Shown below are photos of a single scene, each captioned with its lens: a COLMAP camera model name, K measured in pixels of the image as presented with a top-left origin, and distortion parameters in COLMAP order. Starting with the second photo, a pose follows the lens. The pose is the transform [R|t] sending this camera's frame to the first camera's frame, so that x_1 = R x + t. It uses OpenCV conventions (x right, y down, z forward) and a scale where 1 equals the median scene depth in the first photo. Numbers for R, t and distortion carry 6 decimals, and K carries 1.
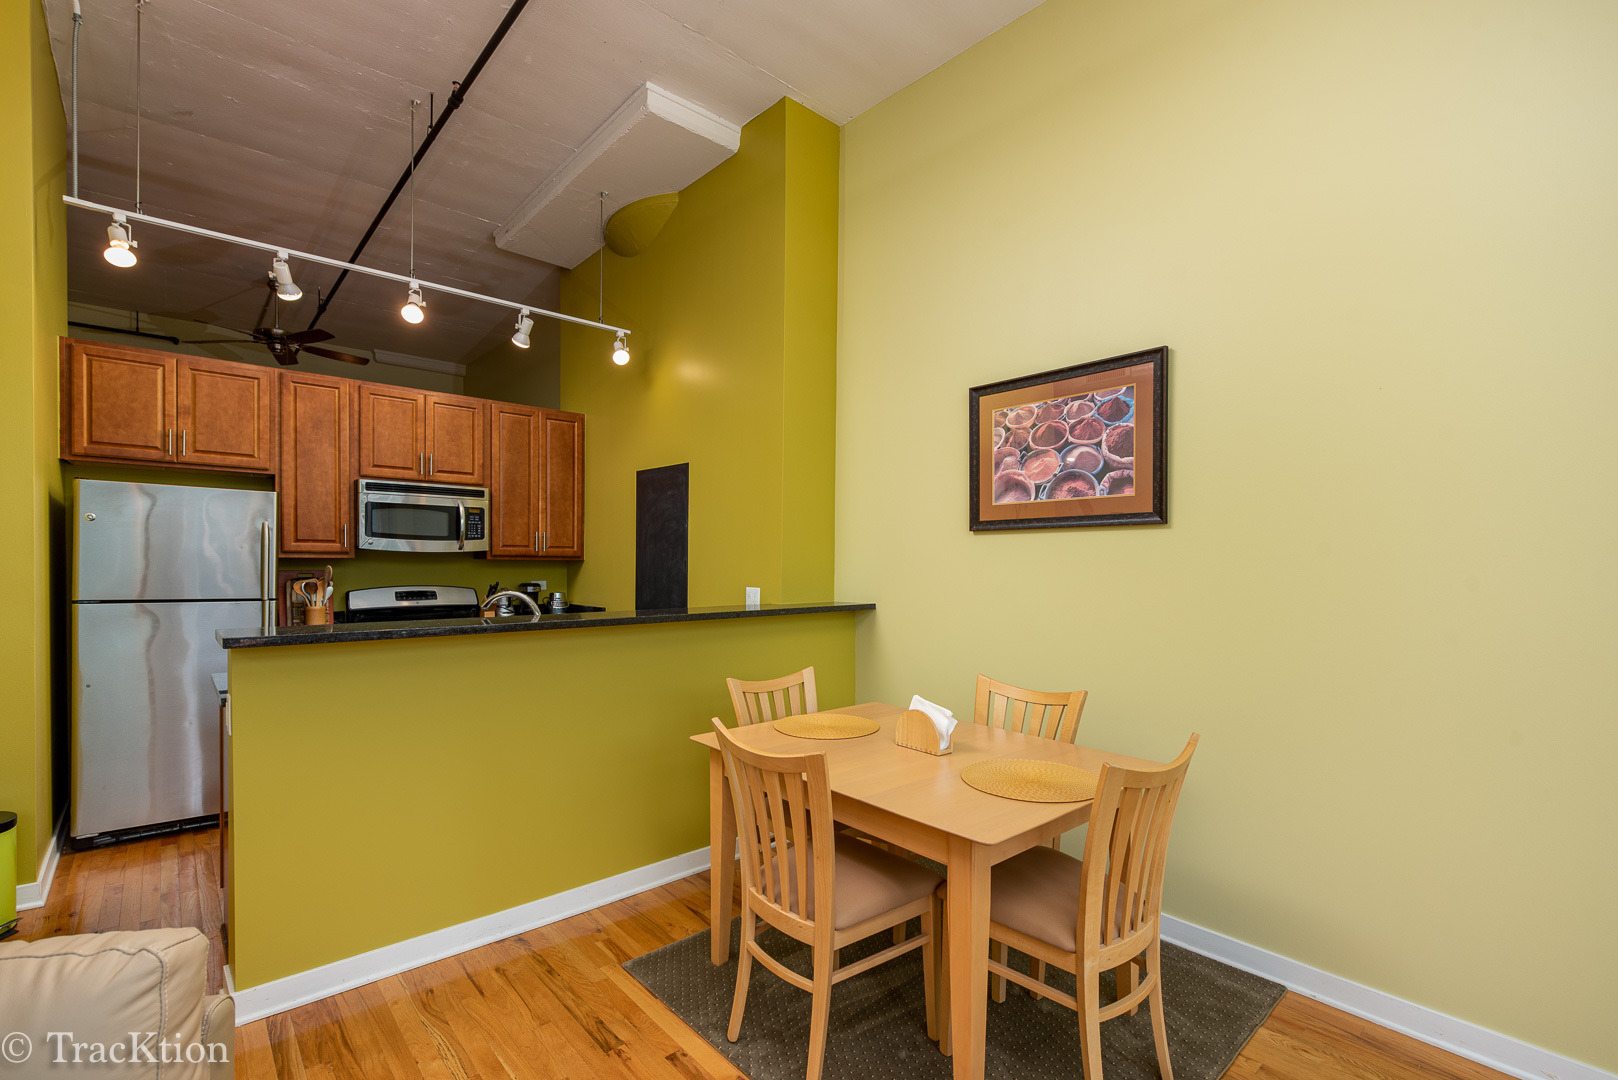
lens RADIAL K [[730.8, 0, 813.0], [0, 730.8, 570.3], [0, 0, 1]] dist [0.000661, -0.000366]
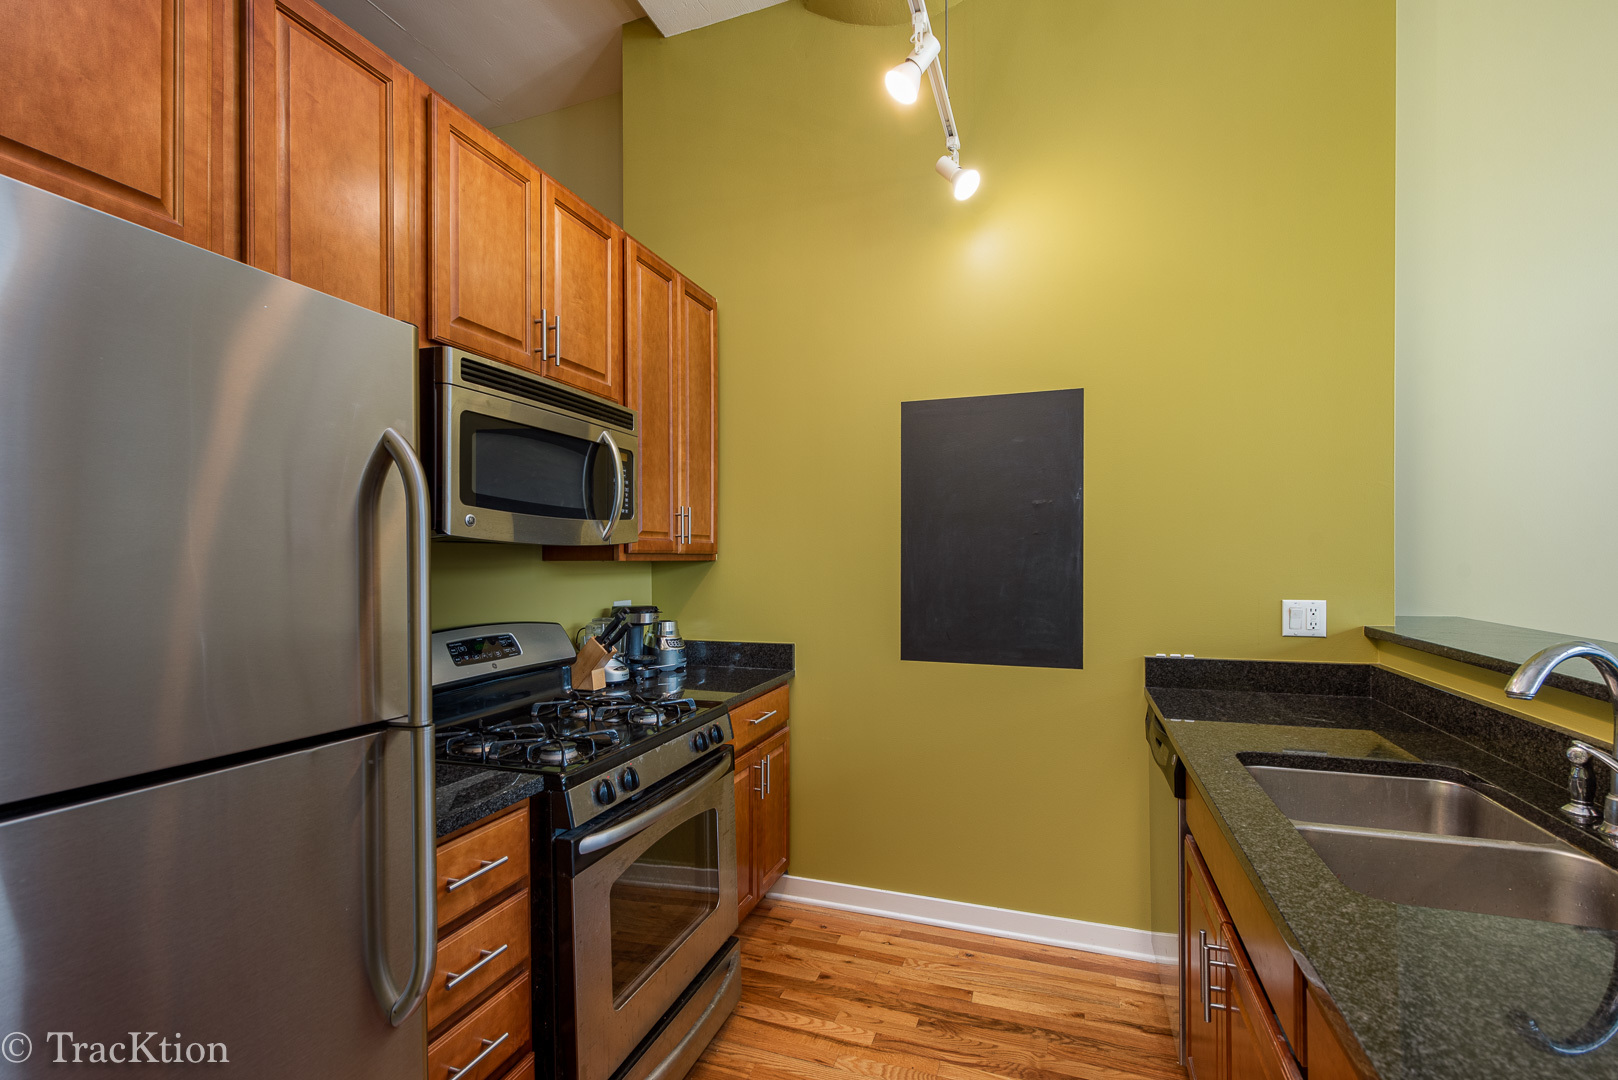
lens RADIAL K [[721.3, 0, 800.6], [0, 721.3, 553.1], [0, 0, 1]] dist [0.000891, -0.000020]
pose [[0.880569, -0.014420, 0.473699, -0.784048], [0.022723, 0.999672, -0.011810, -0.016901], [-0.473374, 0.021163, 0.880607, 0.738874]]
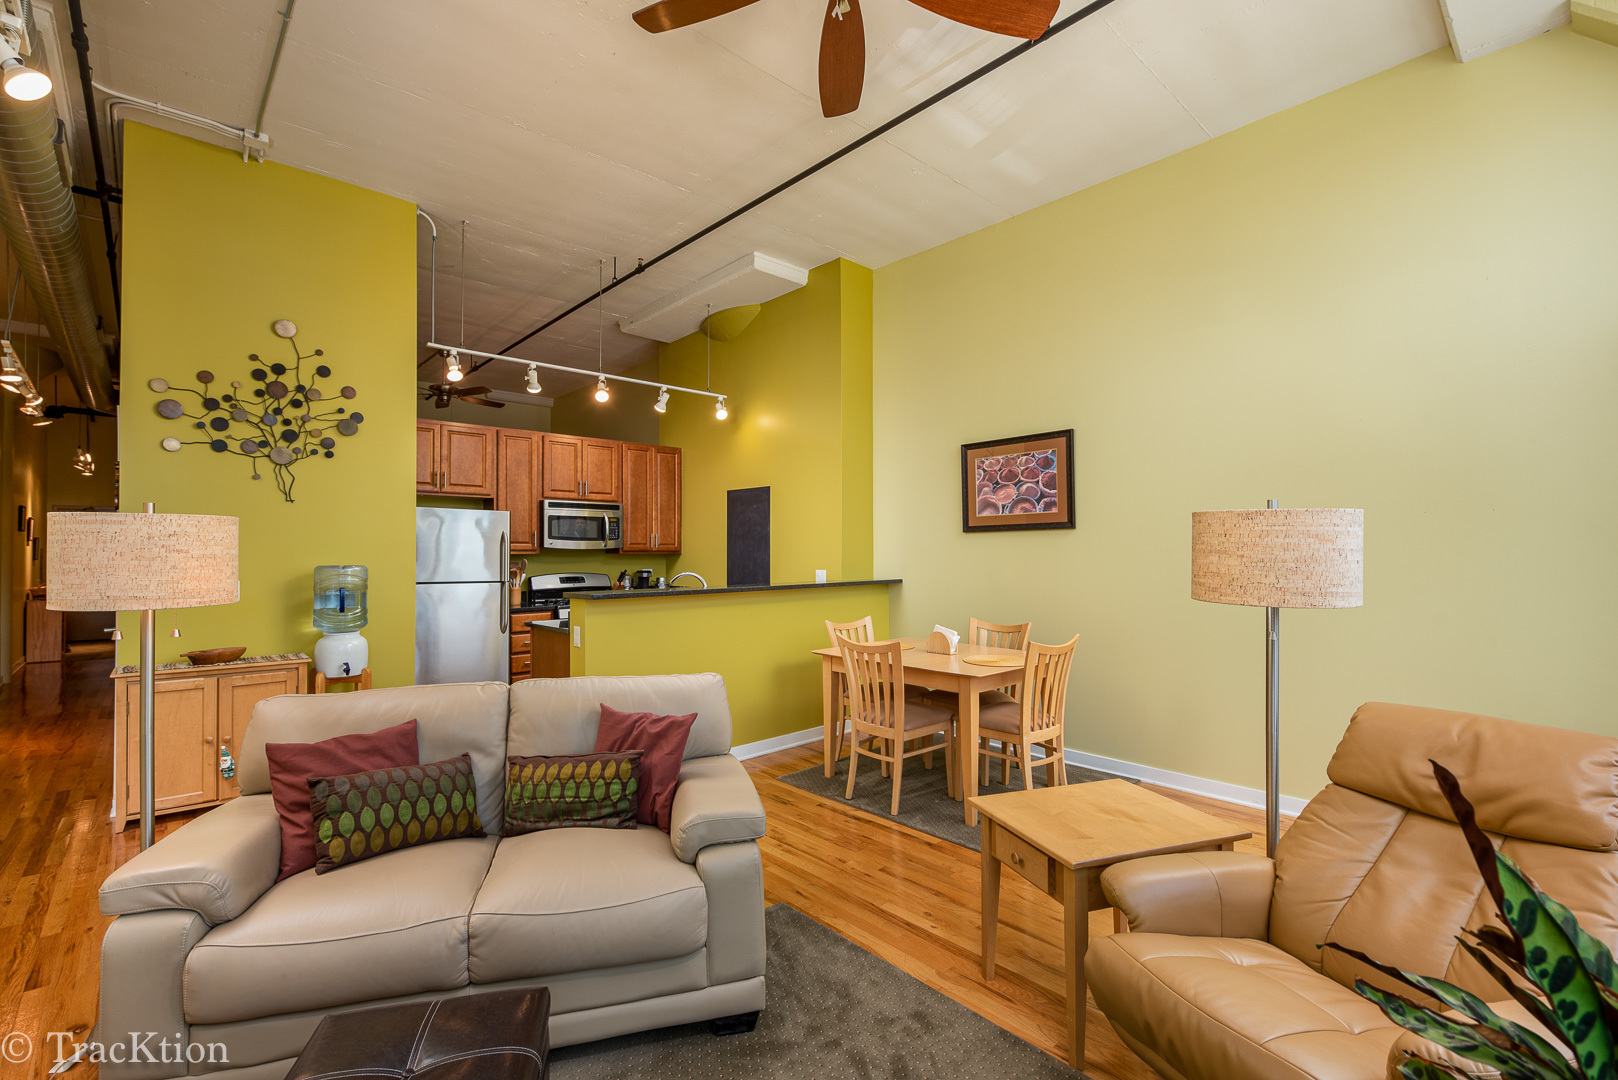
lens RADIAL K [[723.6, 0, 809.0], [0, 723.6, 540.0], [0, 0, 1]] dist [0.000775, 0.000236]
pose [[0.999855, -0.012206, 0.011881, -0.135287], [0.012544, 0.999507, -0.028798, 0.004601], [-0.011524, 0.028943, 0.999515, -0.555672]]
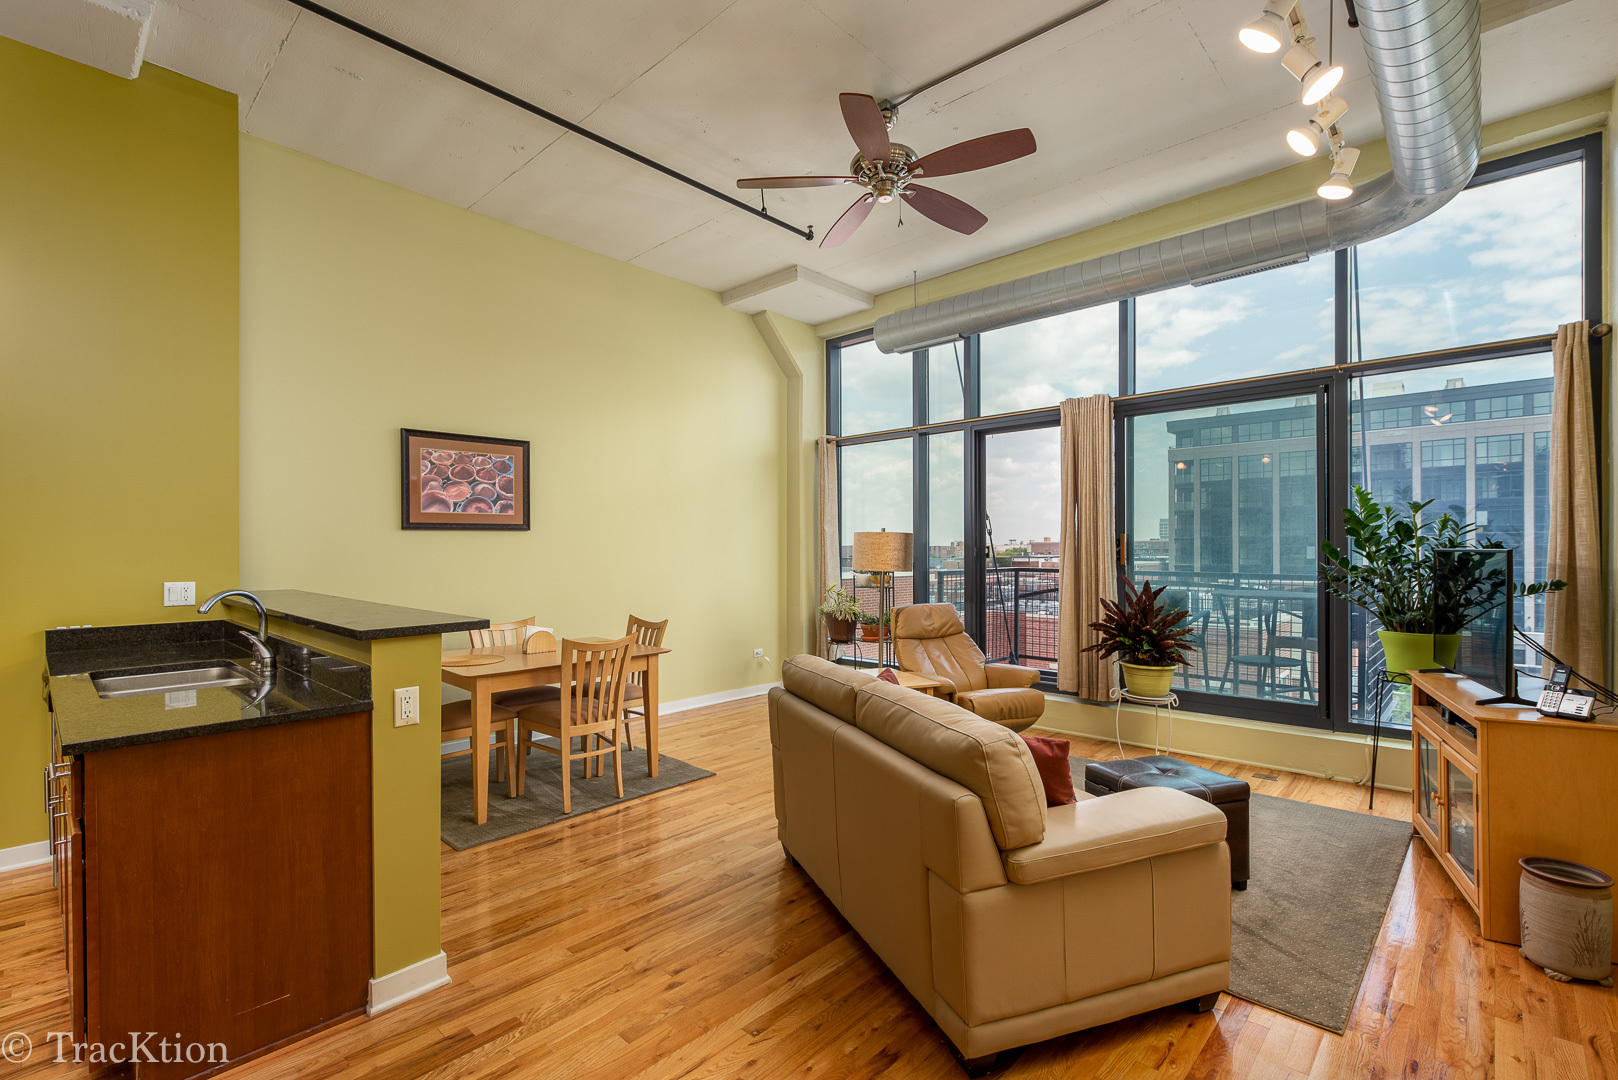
lens RADIAL K [[721.3, 0, 800.6], [0, 721.3, 553.1], [0, 0, 1]] dist [0.000891, -0.000020]
pose [[-0.091339, -0.014157, 0.995719, -1.151135], [0.015476, 0.999758, 0.015634, -0.016408], [-0.995700, 0.016838, -0.091098, 0.337668]]
